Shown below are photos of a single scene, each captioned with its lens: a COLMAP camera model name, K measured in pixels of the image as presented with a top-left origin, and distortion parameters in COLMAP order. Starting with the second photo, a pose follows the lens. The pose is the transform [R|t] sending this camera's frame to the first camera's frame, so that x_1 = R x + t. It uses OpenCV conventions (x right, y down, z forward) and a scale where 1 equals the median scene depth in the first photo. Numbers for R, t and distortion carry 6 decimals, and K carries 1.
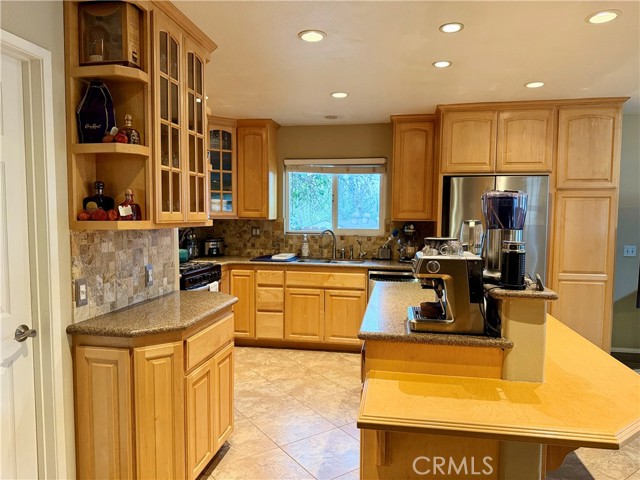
lens RADIAL K [[447.1, 0, 322.6], [0, 447.1, 242.5], [0, 0, 1]] dist [0.046210, -0.062815]
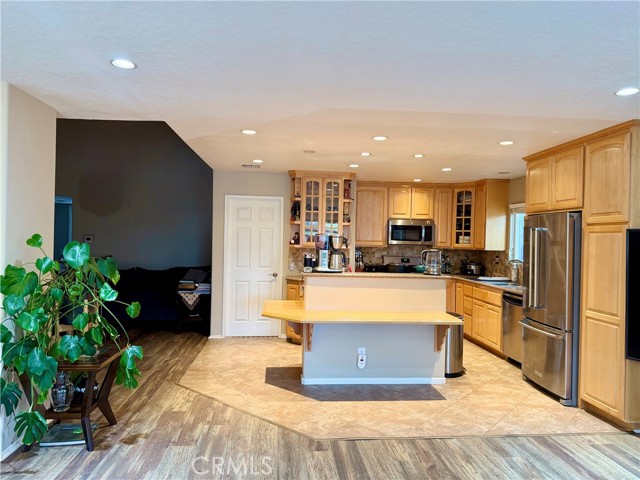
lens RADIAL K [[447.1, 0, 319.4], [0, 447.1, 238.7], [0, 0, 1]] dist [0.046210, -0.062815]
pose [[0.256728, -0.001729, -0.966482, 1.988758], [-0.081367, 0.996410, -0.023396, -0.023435], [0.963053, 0.084646, 0.255665, 0.277906]]
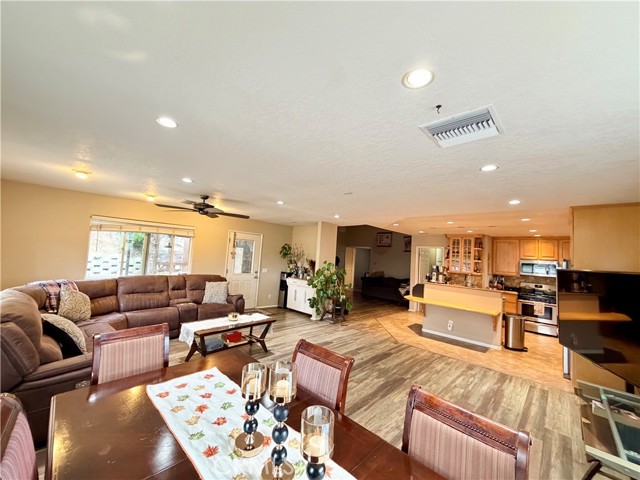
lens RADIAL K [[254.3, 0, 317.3], [0, 254.3, 241.8], [0, 0, 1]] dist [-0.001394, 0.000617]
pose [[-0.558863, -0.088168, -0.824560, 2.705330], [-0.120081, 0.992456, -0.024733, -0.108756], [0.820520, 0.085191, -0.565234, 1.128949]]
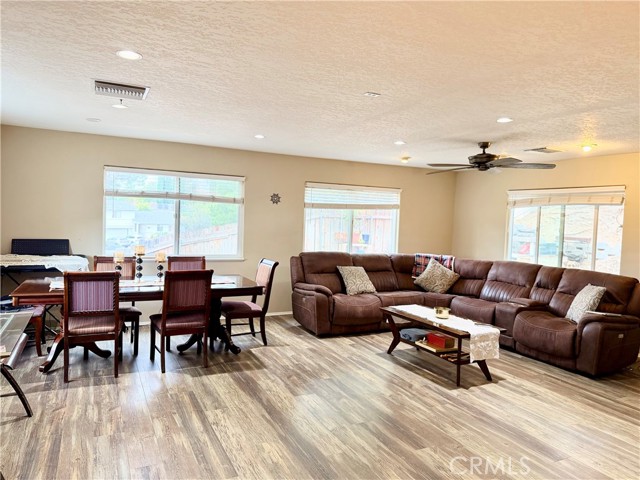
lens RADIAL K [[447.1, 0, 317.7], [0, 447.1, 240.5], [0, 0, 1]] dist [0.046210, -0.062815]
pose [[-0.587463, -0.075662, 0.805706, 0.656623], [0.008372, 0.994998, 0.099542, -0.129895], [-0.809207, 0.065222, -0.583892, 1.369746]]
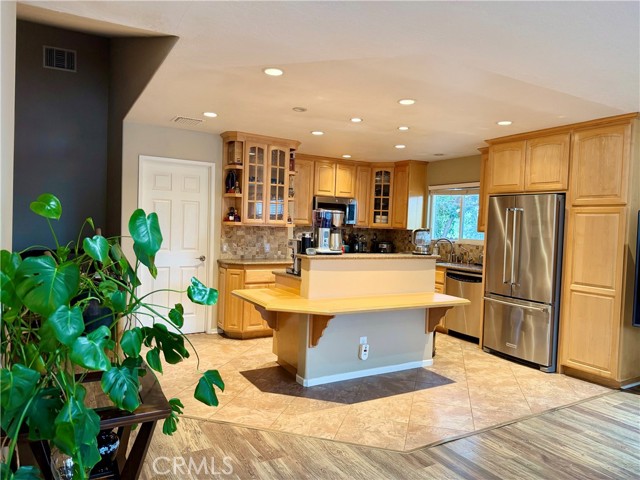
lens RADIAL K [[447.1, 0, 317.7], [0, 447.1, 237.7], [0, 0, 1]] dist [0.046210, -0.062815]
pose [[0.639175, 0.038395, -0.768103, 1.442699], [-0.079780, 0.996675, -0.016568, 0.036898], [0.764912, 0.071869, 0.640112, -0.222498]]
